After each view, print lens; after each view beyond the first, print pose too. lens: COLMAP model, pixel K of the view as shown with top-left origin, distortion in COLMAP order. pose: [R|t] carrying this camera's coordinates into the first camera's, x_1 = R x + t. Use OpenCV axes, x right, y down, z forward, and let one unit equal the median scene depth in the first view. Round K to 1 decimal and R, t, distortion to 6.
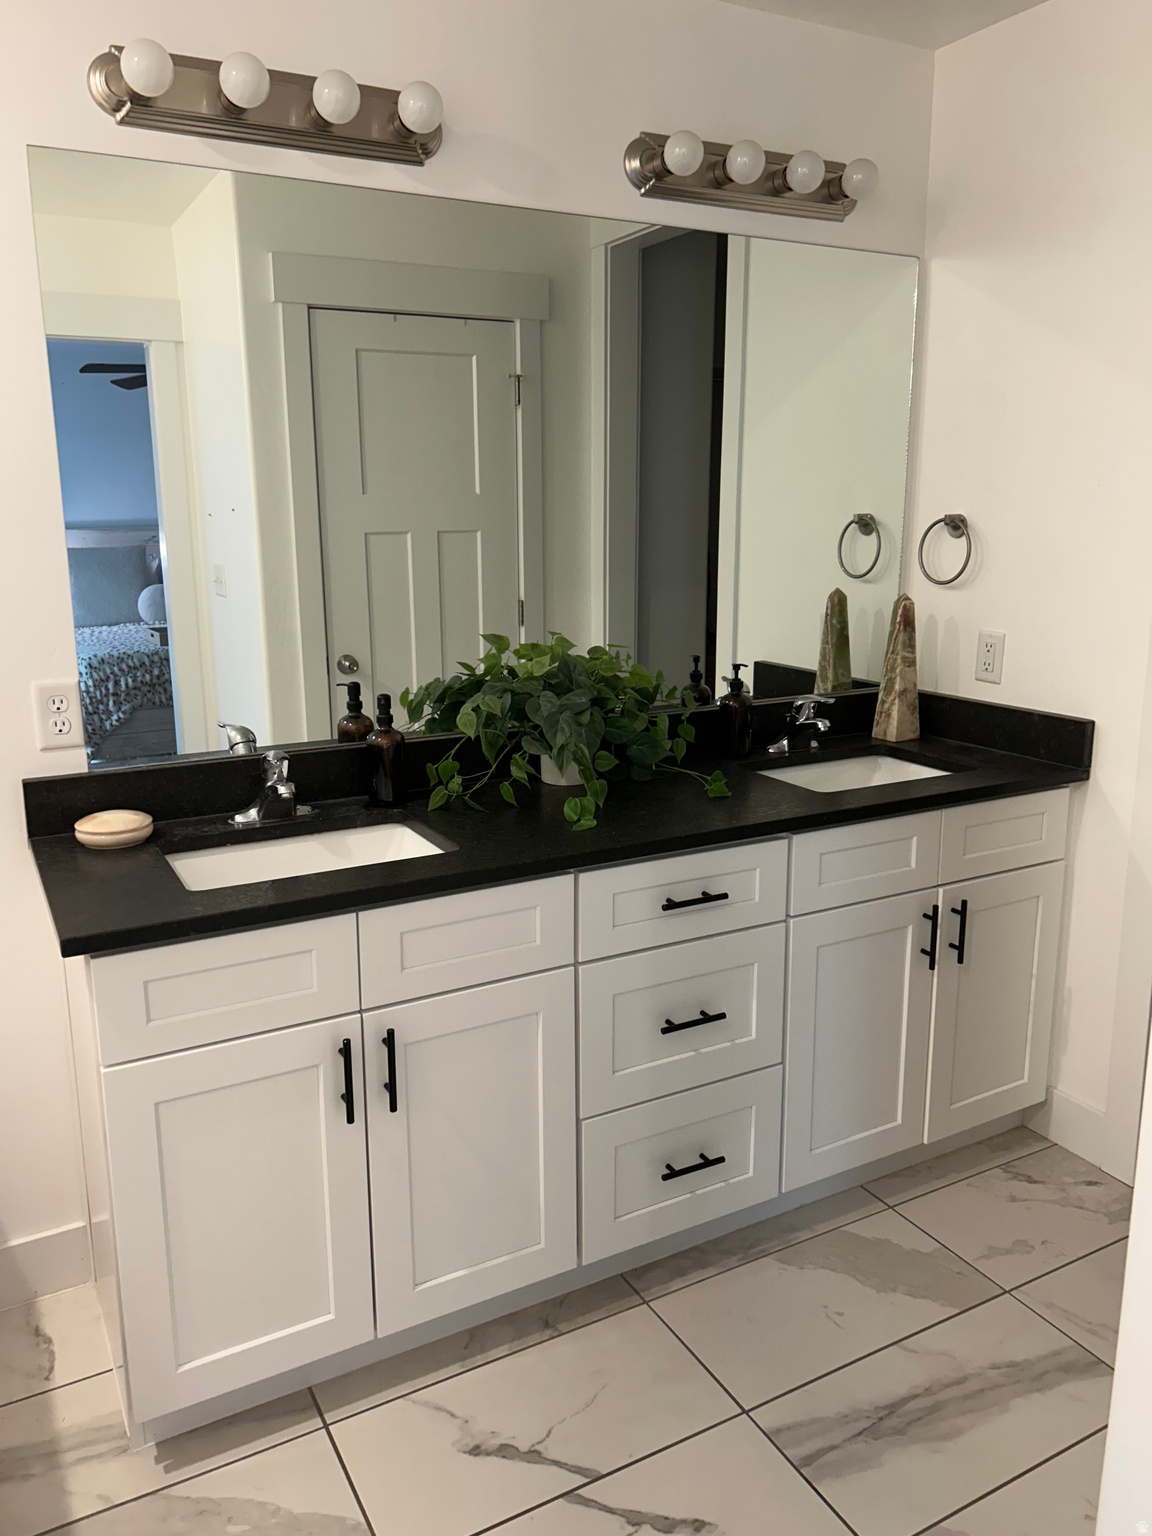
lens RADIAL K [[1148.3, 0, 576.0], [0, 1148.3, 768.0], [0, 0, 1]] dist [0.115316, -0.115906]
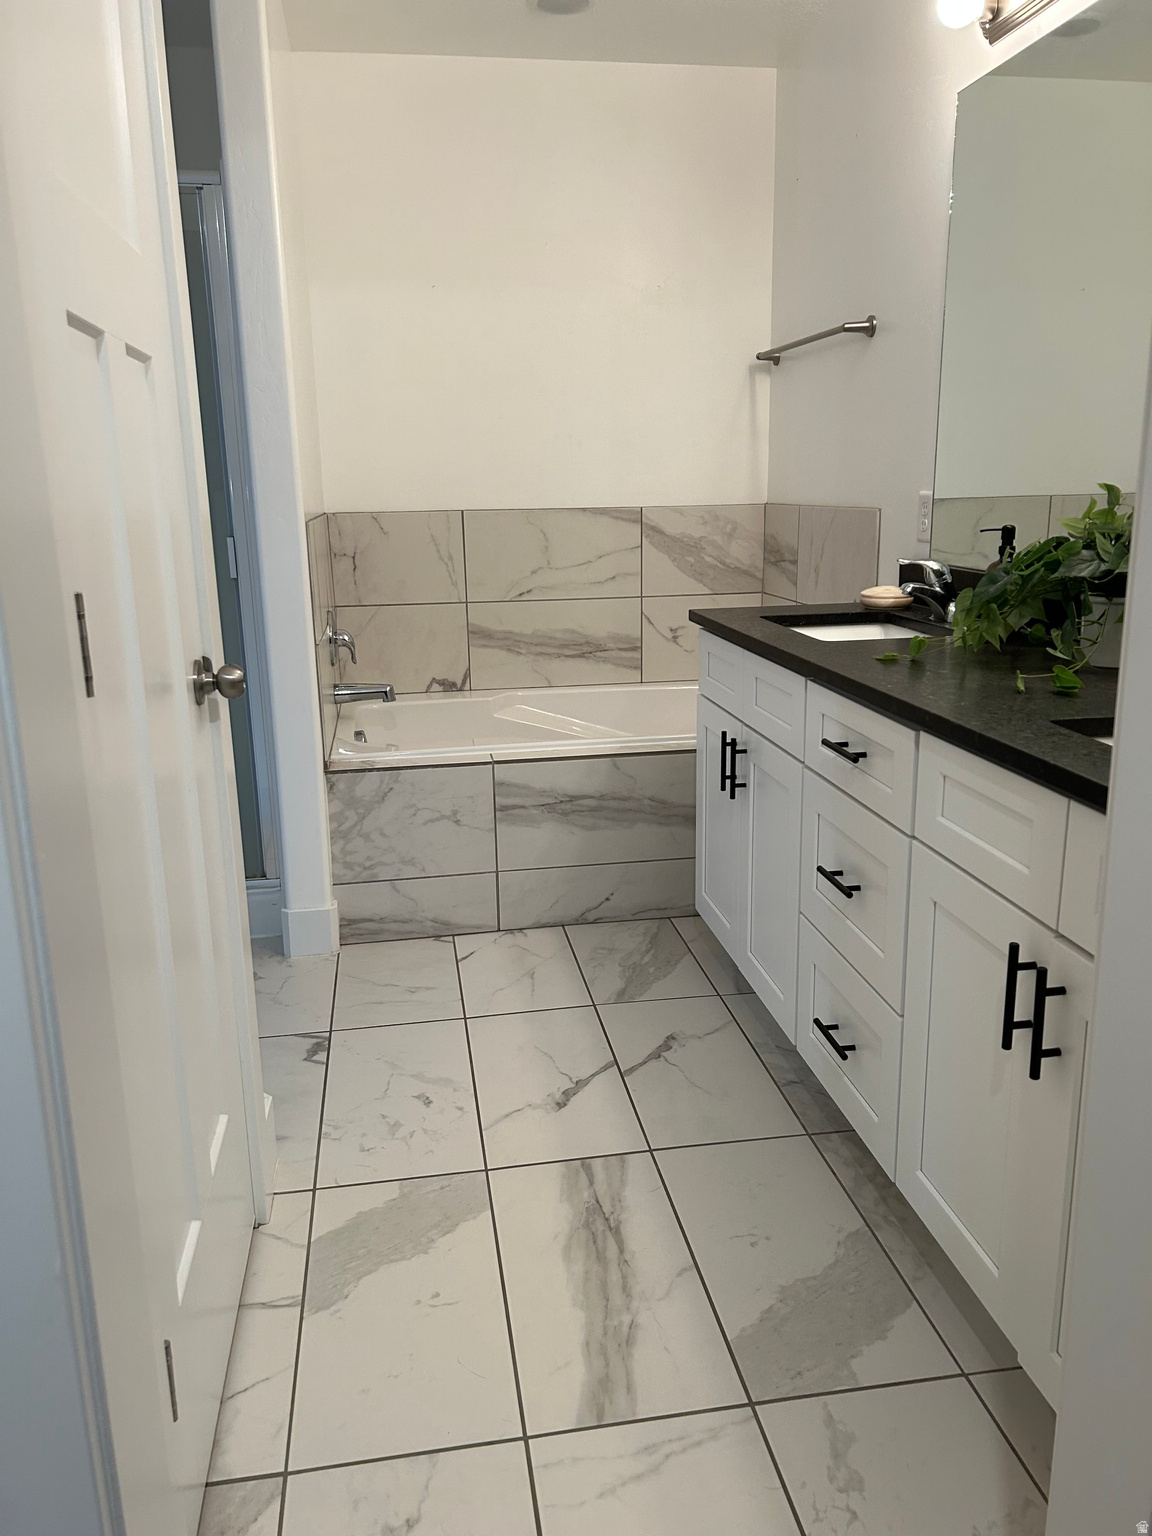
lens RADIAL K [[1148.3, 0, 576.0], [0, 1148.3, 768.0], [0, 0, 1]] dist [0.115316, -0.115906]
pose [[-0.335853, 0.239769, -0.910886, 1.091081], [-0.186898, 0.930866, 0.313939, -0.130721], [0.923186, 0.275680, -0.267822, 1.126921]]
